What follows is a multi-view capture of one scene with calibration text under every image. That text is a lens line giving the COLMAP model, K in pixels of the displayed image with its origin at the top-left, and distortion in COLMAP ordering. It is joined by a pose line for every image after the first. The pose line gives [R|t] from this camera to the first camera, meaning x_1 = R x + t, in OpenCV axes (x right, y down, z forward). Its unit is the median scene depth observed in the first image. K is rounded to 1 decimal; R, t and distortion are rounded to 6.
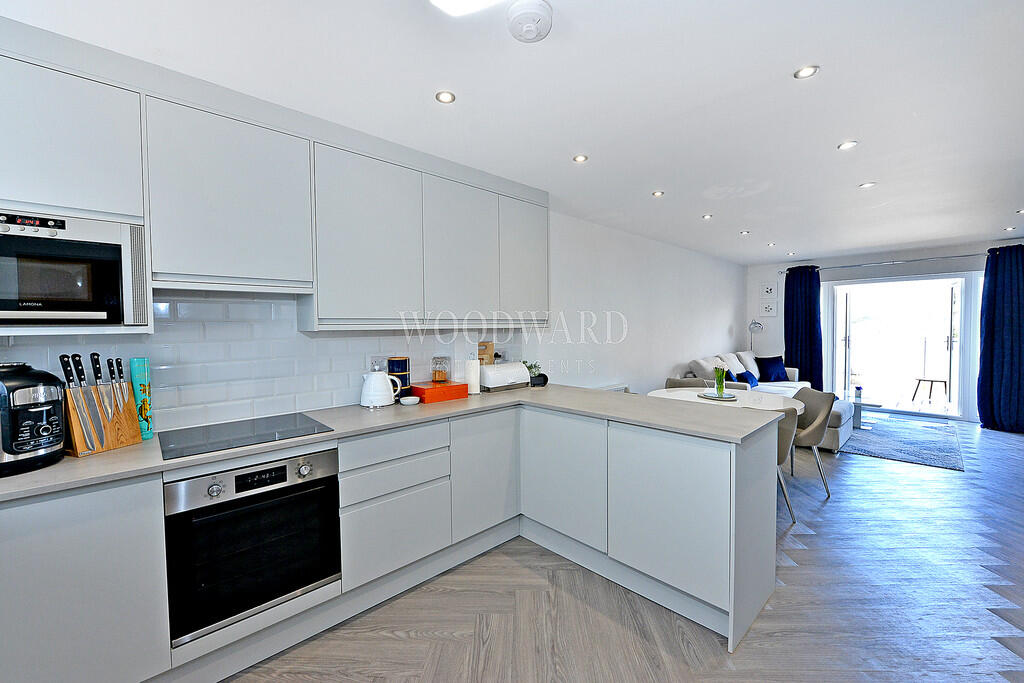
lens RADIAL K [[408.8, 0, 512.0], [0, 408.8, 341.5], [0, 0, 1]] dist [-0.001363, -0.000107]
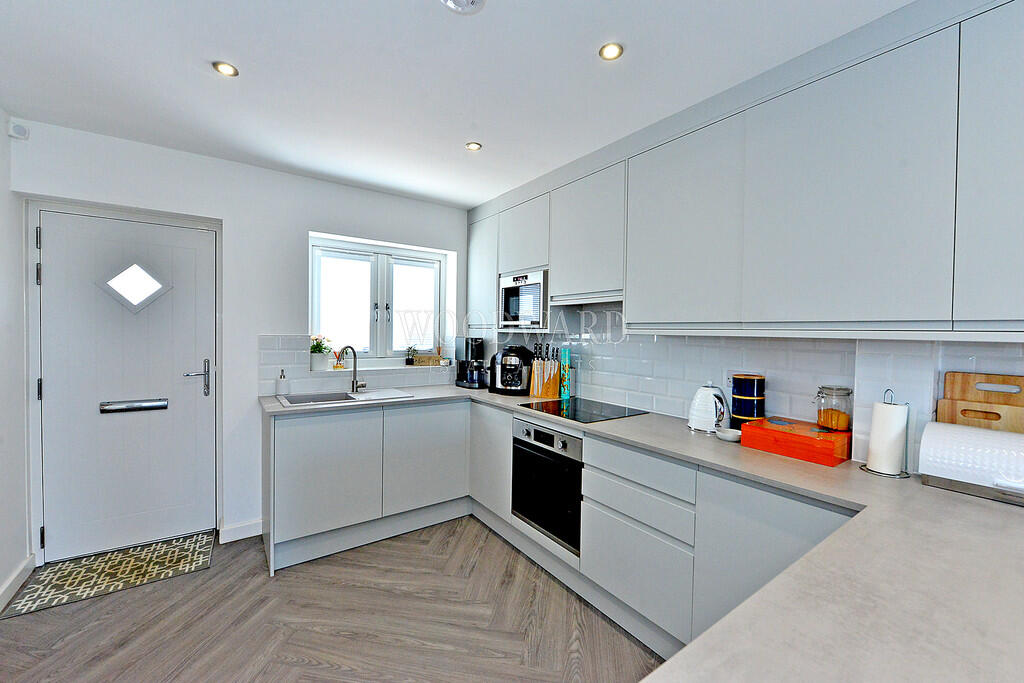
lens RADIAL K [[413.4, 0, 512.0], [0, 413.4, 341.5], [0, 0, 1]] dist [0.002214, 0.000160]
pose [[-0.146116, 0.034146, -0.988678, 0.704339], [-0.048209, 0.997971, 0.041591, -0.043012], [0.988092, 0.053740, -0.144173, 0.957739]]
